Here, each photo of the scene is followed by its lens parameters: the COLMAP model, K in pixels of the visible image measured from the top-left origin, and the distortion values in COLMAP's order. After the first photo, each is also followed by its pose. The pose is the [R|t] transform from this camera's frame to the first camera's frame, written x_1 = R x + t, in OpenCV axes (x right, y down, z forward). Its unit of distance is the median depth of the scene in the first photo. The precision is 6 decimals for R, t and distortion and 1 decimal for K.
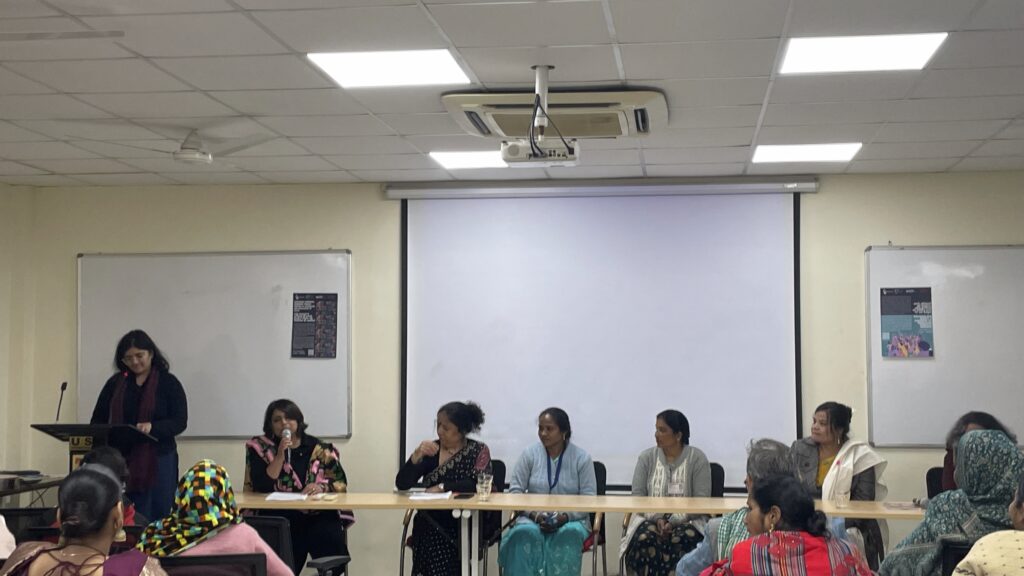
lens RADIAL K [[1350.3, 0, 512.0], [0, 1350.3, 288.0], [0, 0, 1]] dist [0.133060, -0.024337]
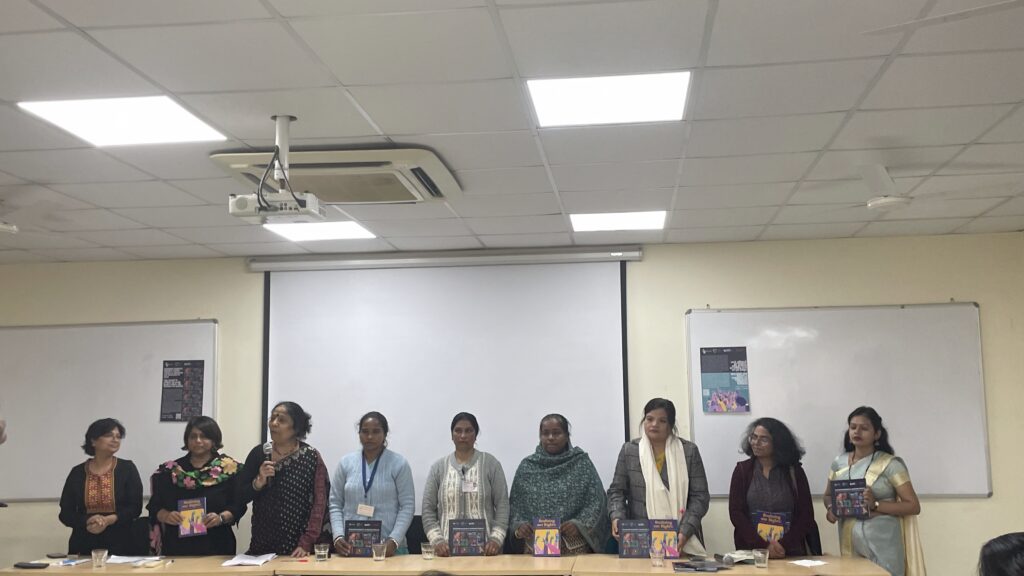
lens RADIAL K [[1013.6, 0, 512.0], [0, 1013.6, 288.0], [0, 0, 1]] dist [0.148062, -0.001396]
pose [[0.999865, -0.012974, 0.010100, 0.114299], [0.013581, 0.997951, -0.062532, 0.001260], [-0.009268, 0.062661, 0.997992, 0.194132]]
